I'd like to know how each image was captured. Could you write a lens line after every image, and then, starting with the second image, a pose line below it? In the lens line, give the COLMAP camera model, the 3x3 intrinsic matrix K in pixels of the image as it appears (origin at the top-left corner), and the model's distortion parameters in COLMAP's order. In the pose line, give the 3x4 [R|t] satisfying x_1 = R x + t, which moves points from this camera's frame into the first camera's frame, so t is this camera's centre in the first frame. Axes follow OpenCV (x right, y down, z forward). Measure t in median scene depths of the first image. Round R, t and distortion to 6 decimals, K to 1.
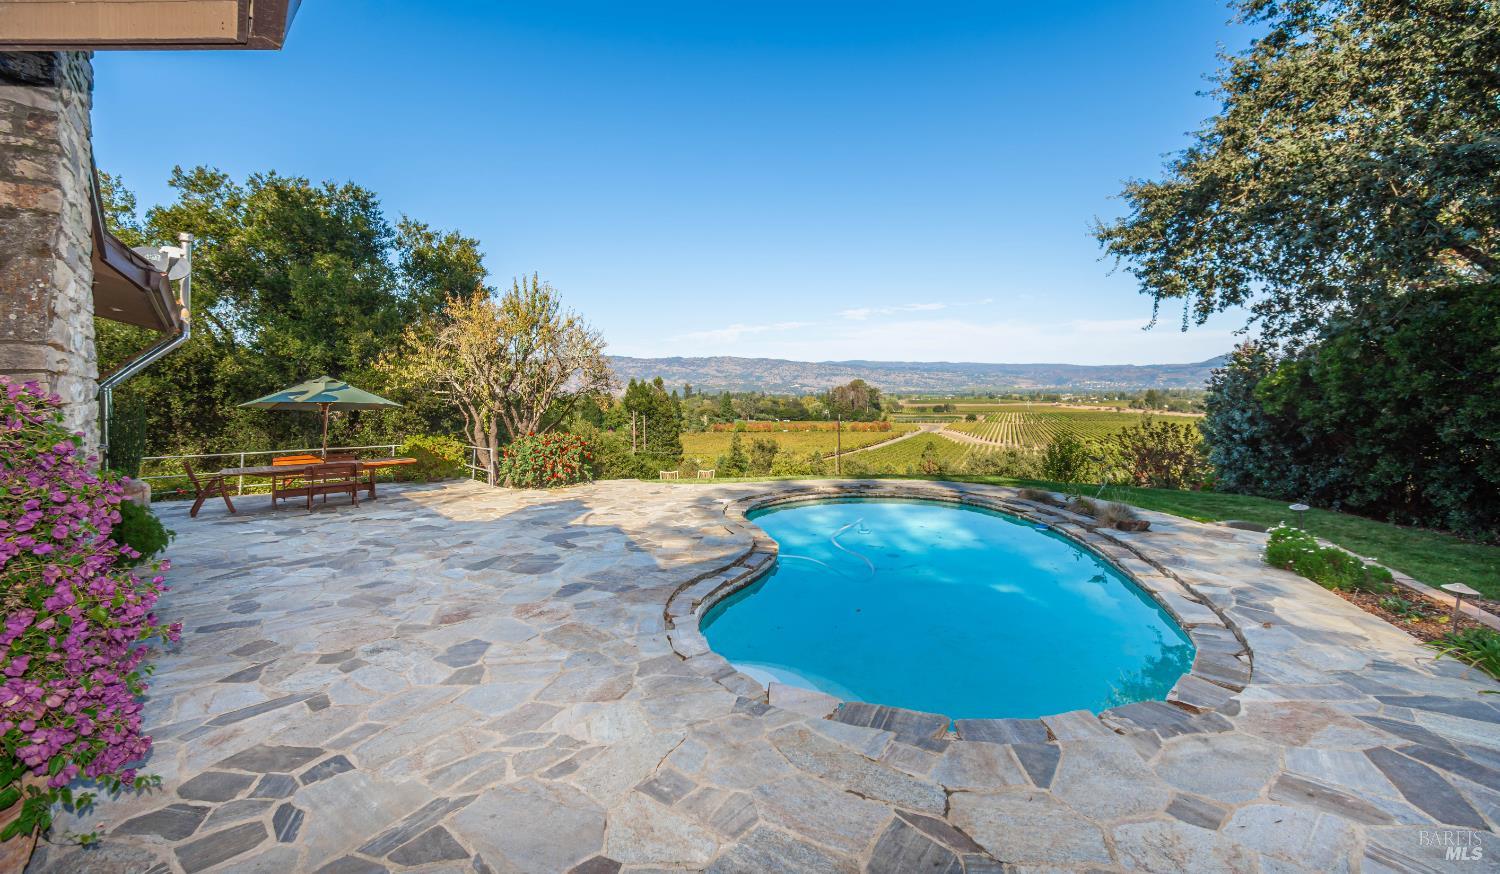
lens RADIAL K [[651.0, 0, 756.9], [0, 651.0, 385.2], [0, 0, 1]] dist [0.000966, -0.000154]
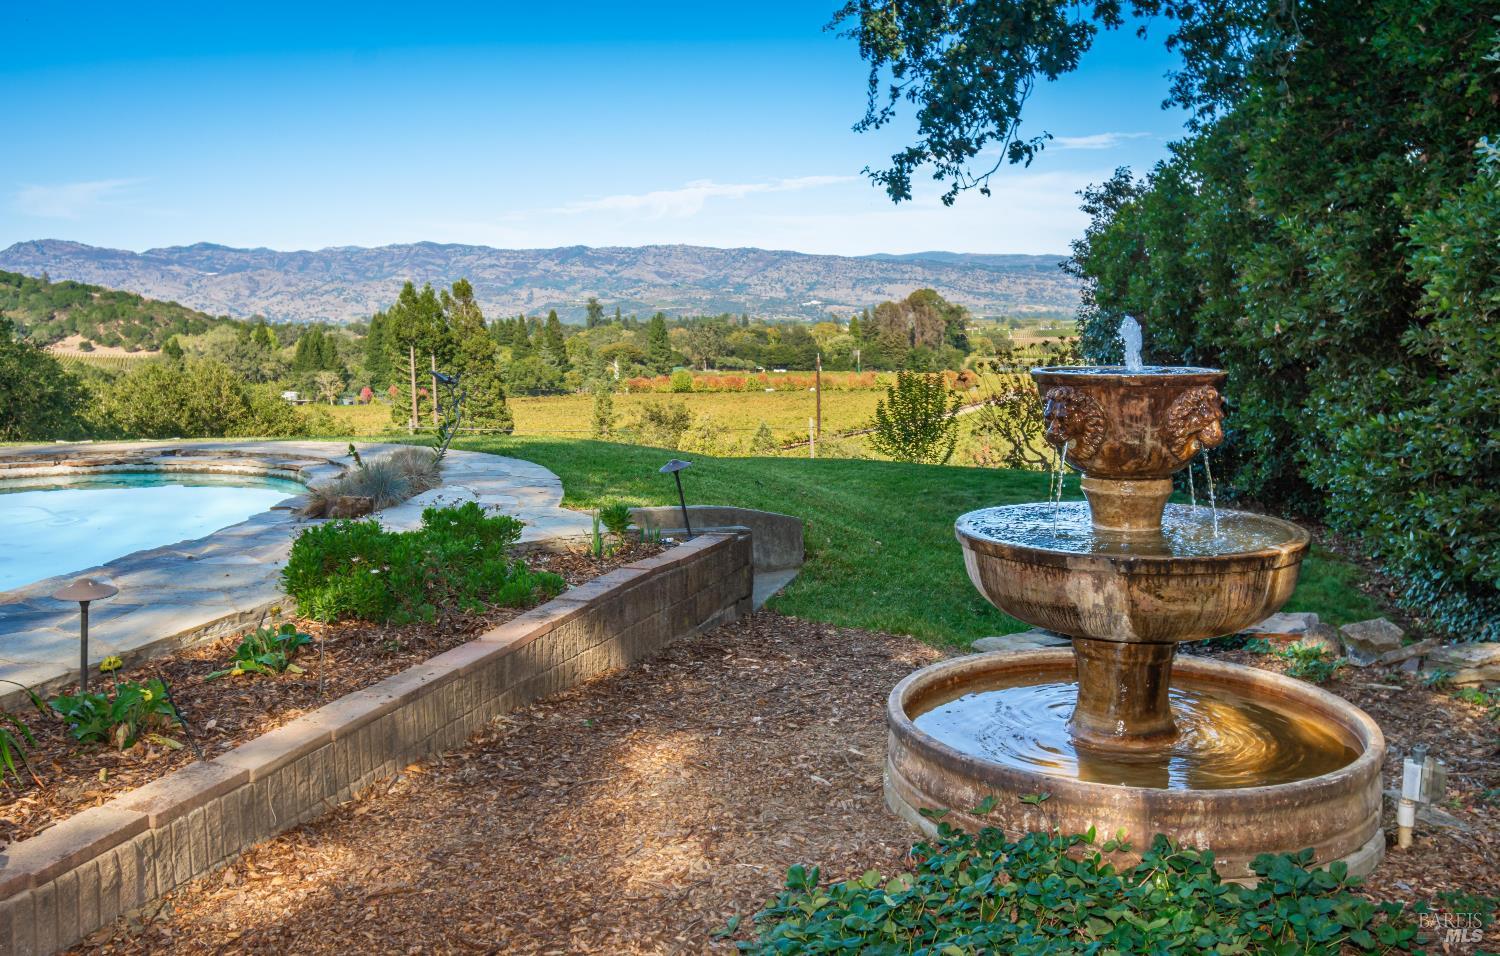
lens RADIAL K [[1277.5, 0, 750.2], [0, 1277.5, 407.0], [0, 0, 1]] dist [0.003271, -0.002588]
pose [[0.999957, -0.003187, 0.008755, 0.441841], [0.002460, 0.996647, 0.081787, 0.035959], [-0.008987, -0.081762, 0.996611, 0.047920]]
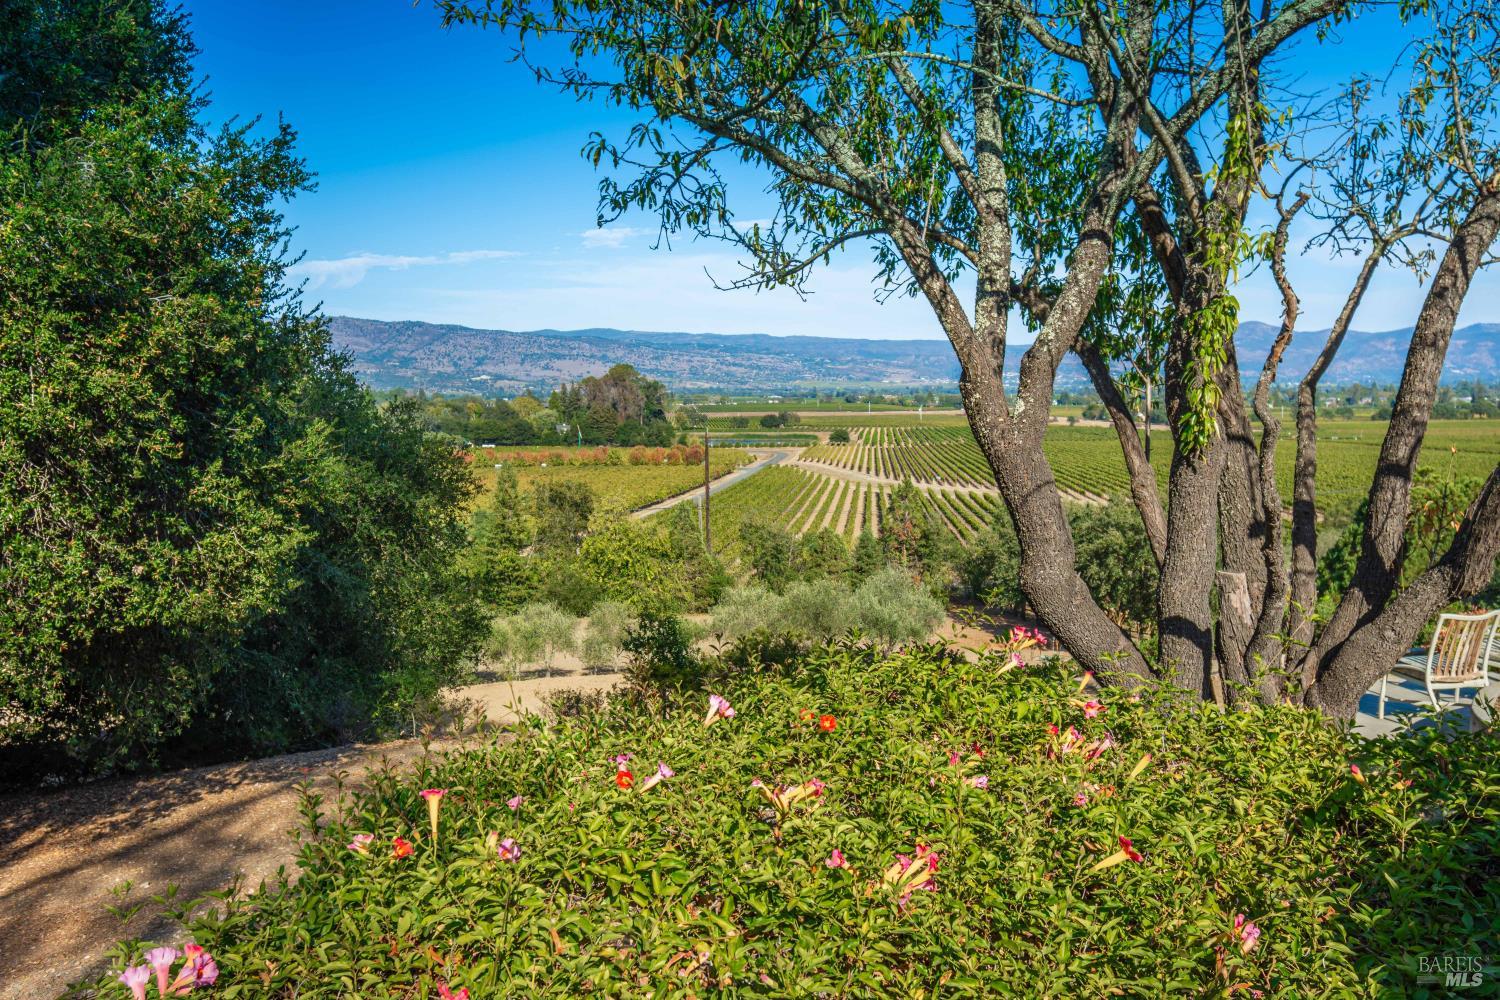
lens RADIAL K [[1244.0, 0, 750.0], [0, 1244.0, 500.0], [0, 0, 1]] dist [0.008962, -0.001086]
pose [[0.963082, -0.021263, 0.268369, -0.612167], [-0.005152, 0.995238, 0.097343, 0.058771], [-0.269161, -0.095132, 0.958385, 0.761106]]
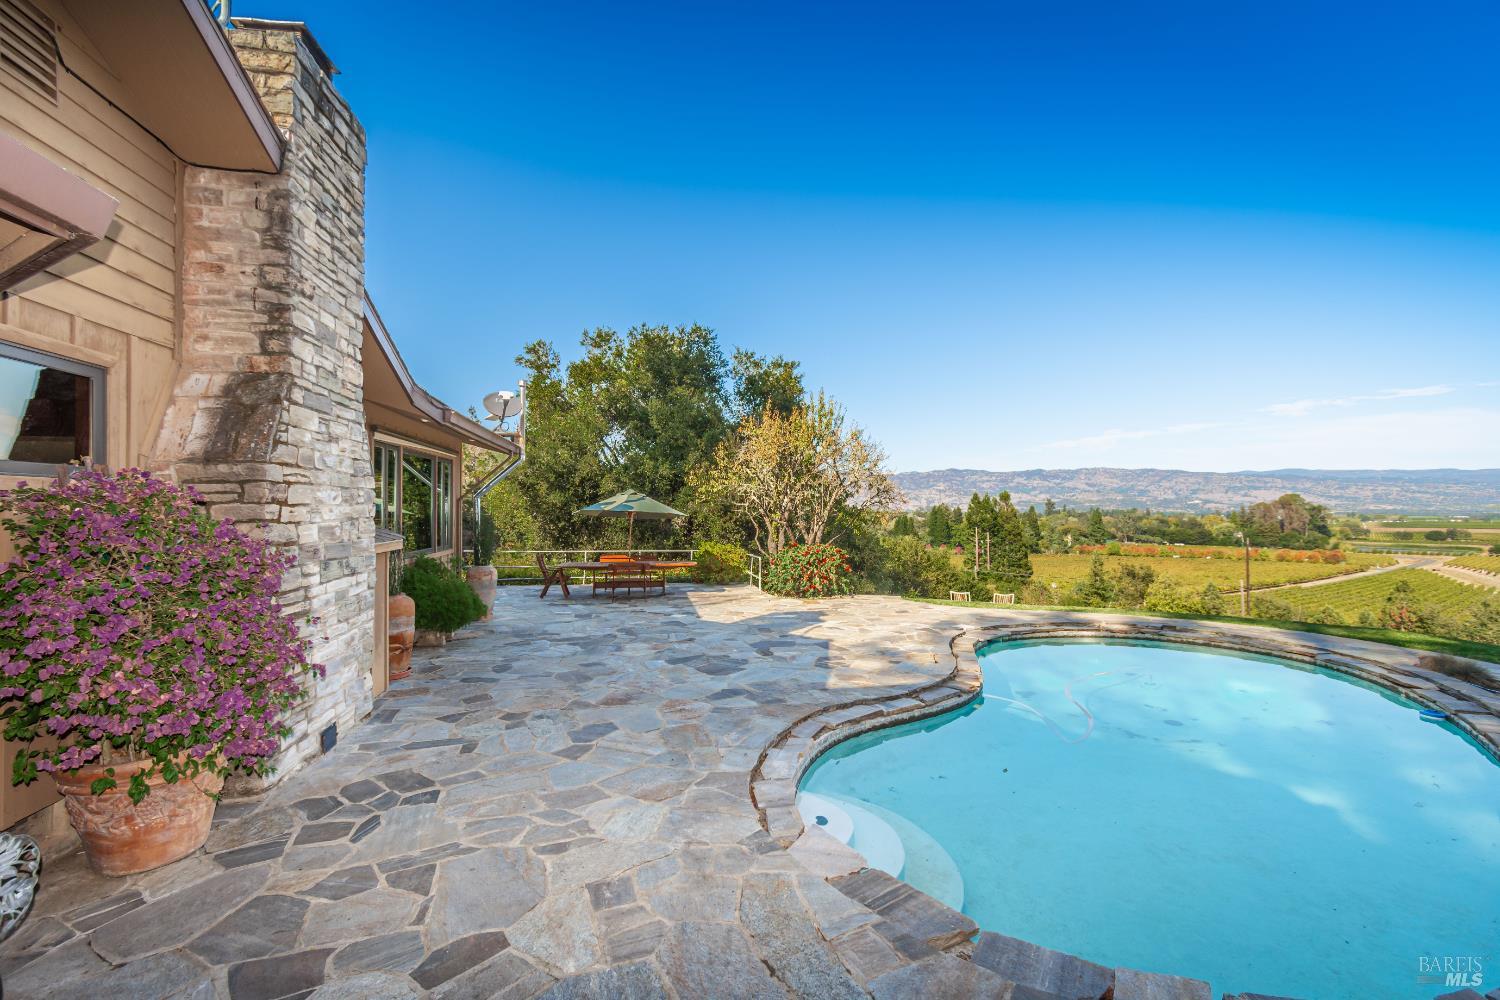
lens RADIAL K [[664.0, 0, 750.0], [0, 664.0, 500.0], [0, 0, 1]] dist [0.002107, -0.001115]
pose [[0.862133, 0.003809, -0.506668, 0.102702], [-0.003952, 0.999992, 0.000793, 0.002634], [0.506667, 0.001319, 0.862141, 0.042547]]
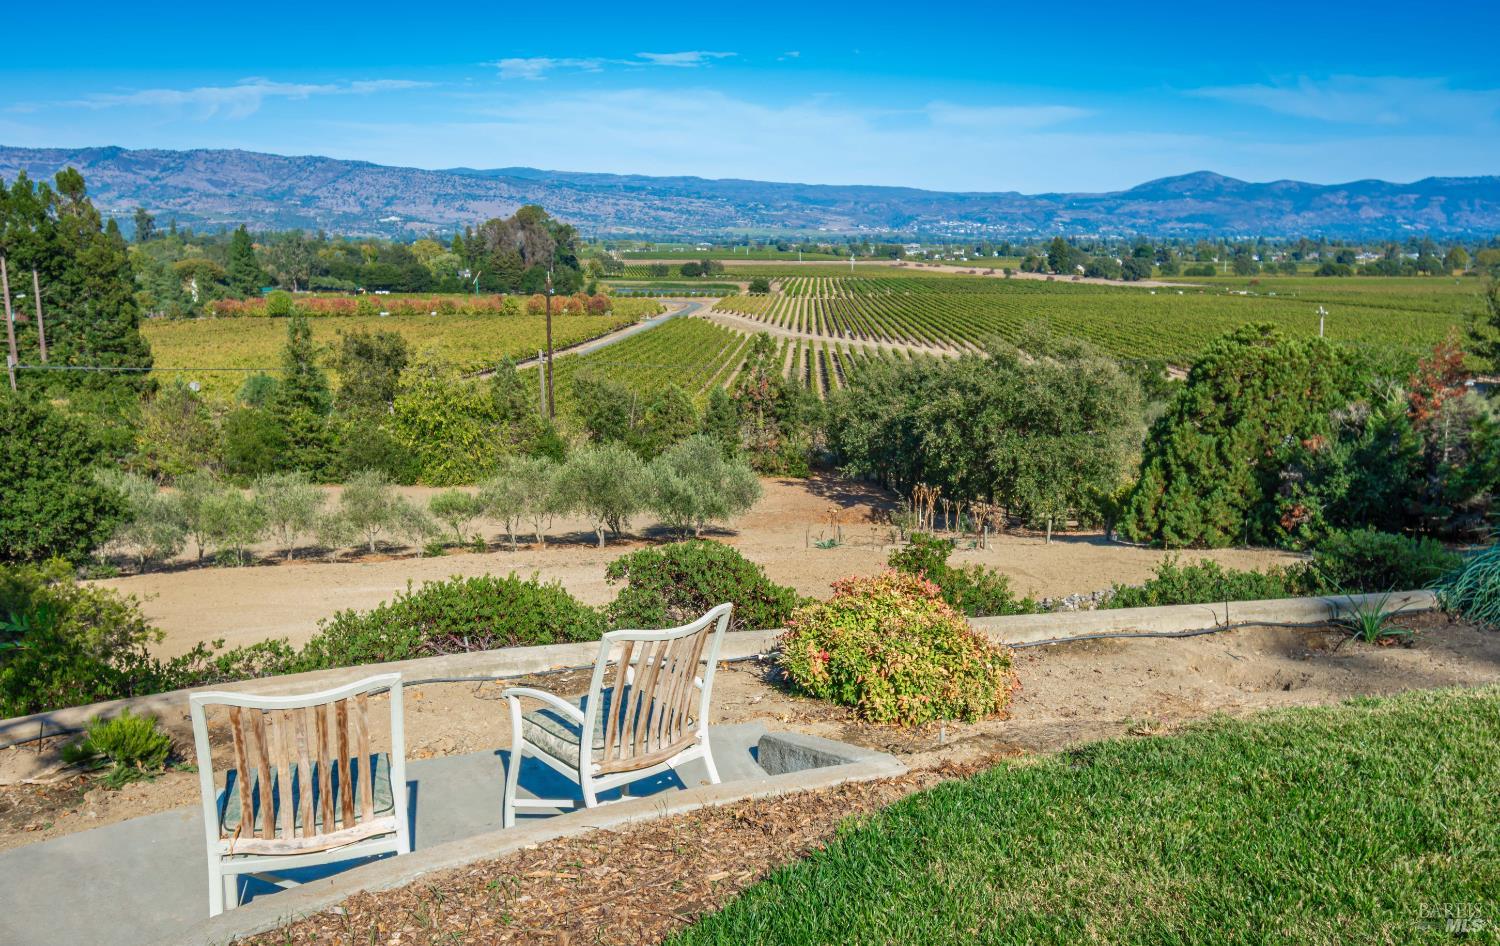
lens RADIAL K [[1297.0, 0, 750.0], [0, 1297.0, 473.0], [0, 0, 1]] dist [0.008778, -0.014892]
pose [[0.947498, -0.042289, 0.316954, -0.159694], [-0.018881, 0.982088, 0.187475, 0.083574], [-0.319205, -0.183616, 0.929727, 0.980851]]
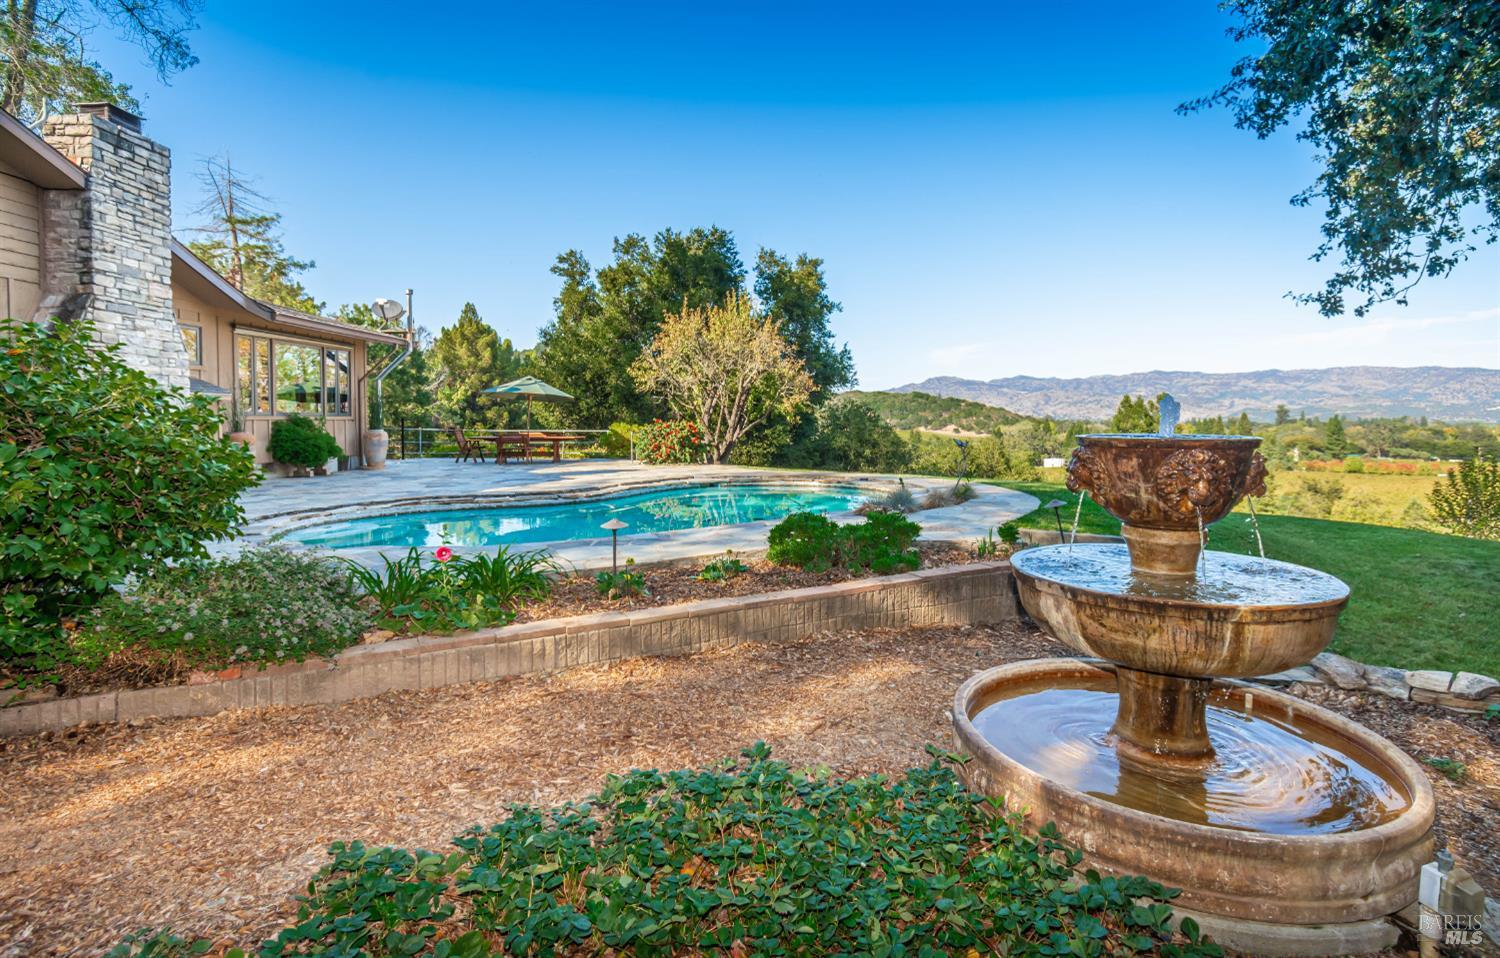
lens RADIAL K [[720.4, 0, 762.7], [0, 720.4, 437.0], [0, 0, 1]] dist [0.001744, -0.001077]
pose [[0.739738, 0.023684, -0.672479, 0.558732], [0.002810, 0.999263, 0.038284, 0.042796], [0.672890, -0.030210, 0.739126, 0.110162]]
